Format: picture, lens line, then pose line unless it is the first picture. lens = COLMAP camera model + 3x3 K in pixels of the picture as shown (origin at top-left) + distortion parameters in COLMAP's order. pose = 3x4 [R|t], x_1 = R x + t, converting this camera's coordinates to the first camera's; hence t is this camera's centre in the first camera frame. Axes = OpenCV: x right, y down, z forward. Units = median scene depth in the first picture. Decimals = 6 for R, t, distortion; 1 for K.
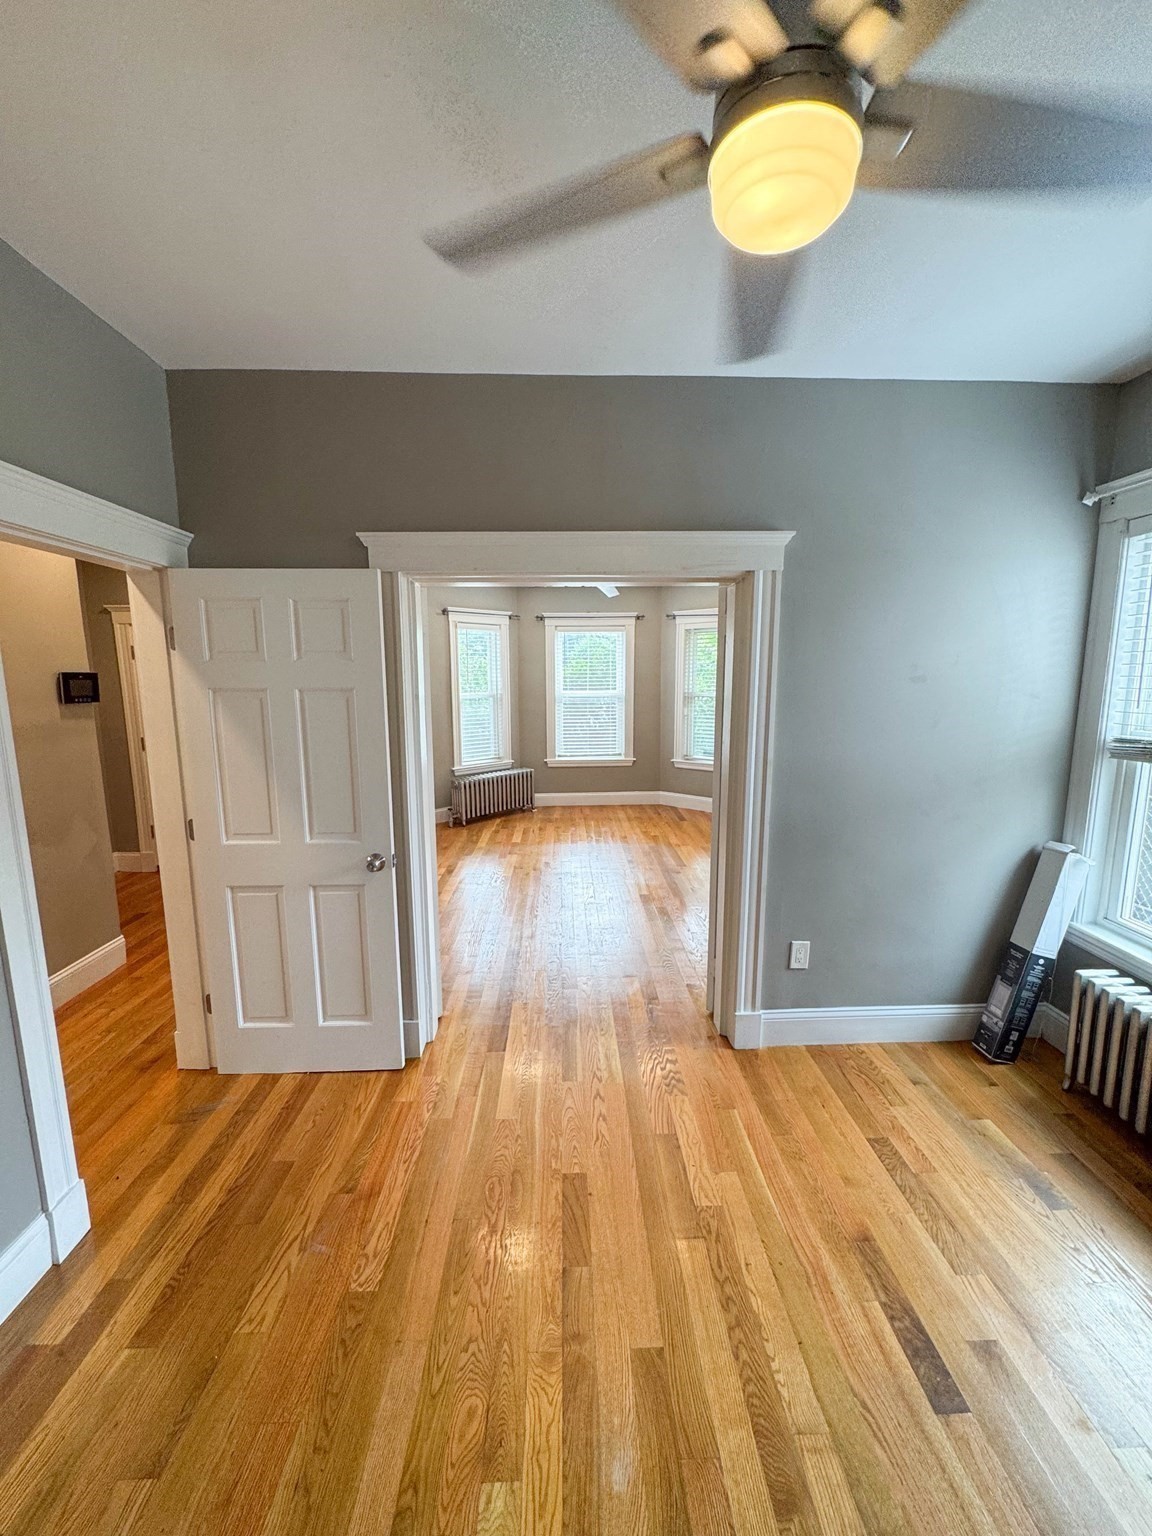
lens RADIAL K [[614.7, 0, 578.8], [0, 614.7, 769.5], [0, 0, 1]] dist [0.000711, -0.000316]
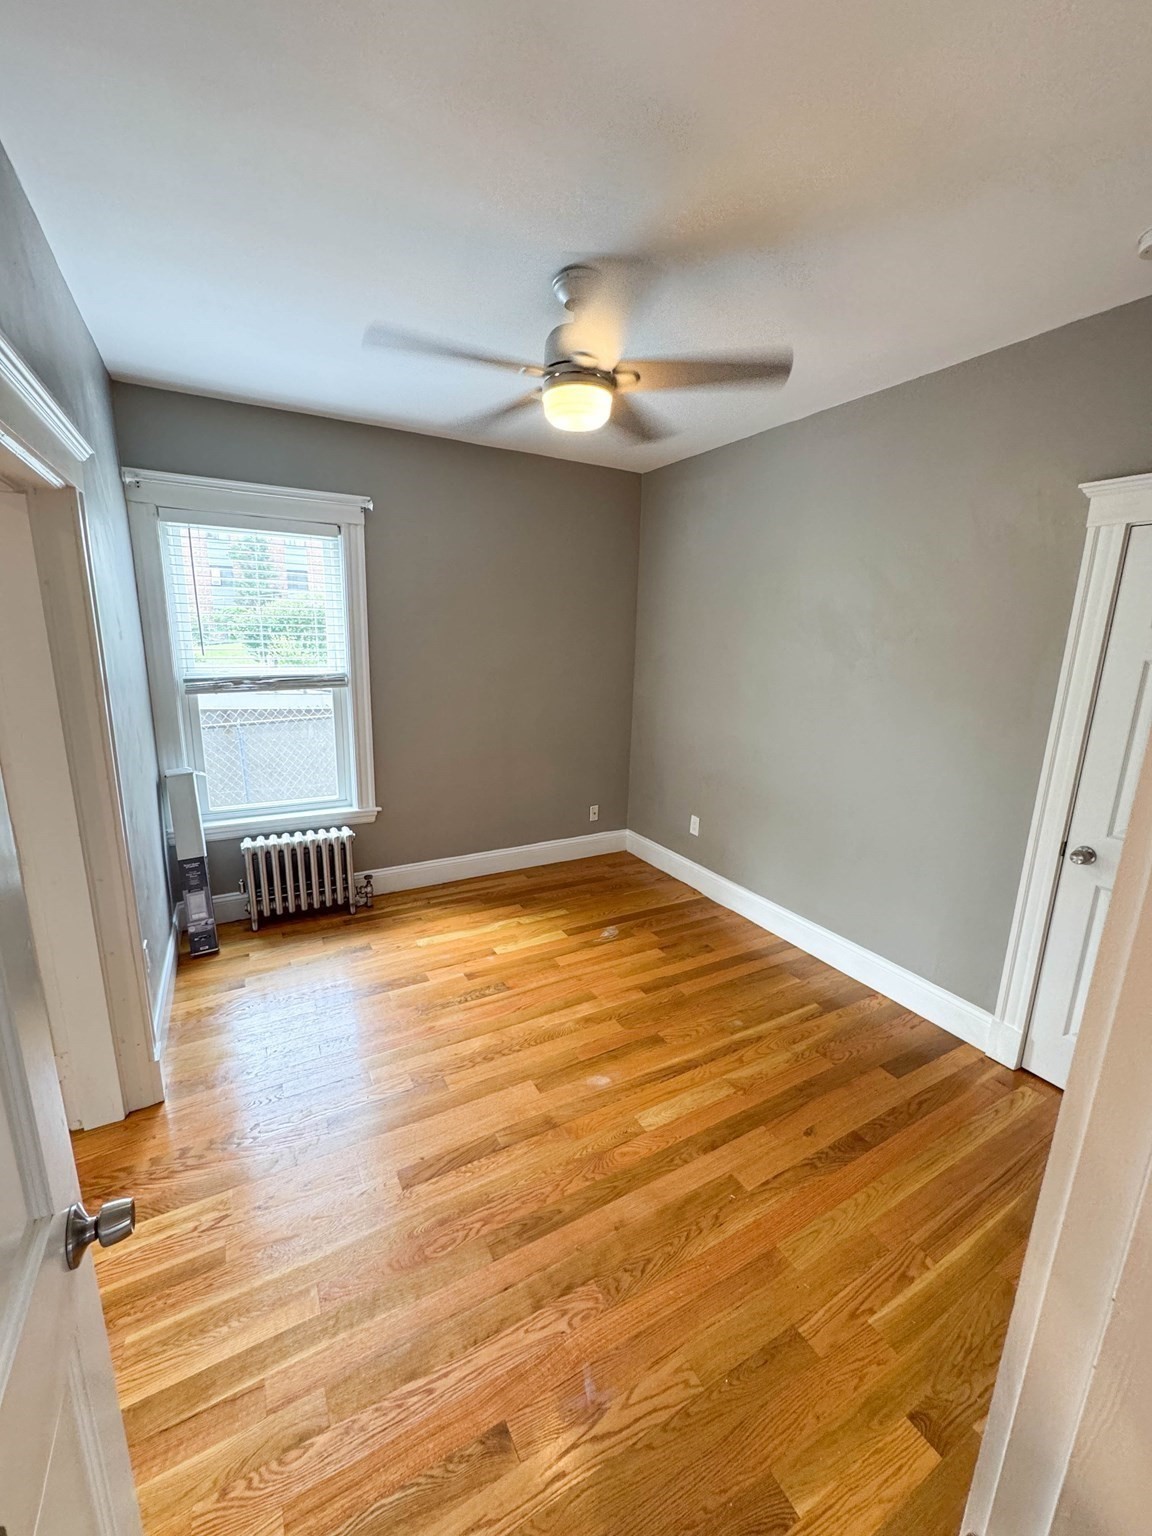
lens RADIAL K [[614.7, 0, 575.0], [0, 614.7, 771.0], [0, 0, 1]] dist [0.000711, -0.000316]
pose [[-0.459279, -0.205157, 0.864276, -0.874853], [0.112762, 0.951628, 0.285814, -0.186079], [-0.881106, 0.228726, -0.413929, 1.091425]]
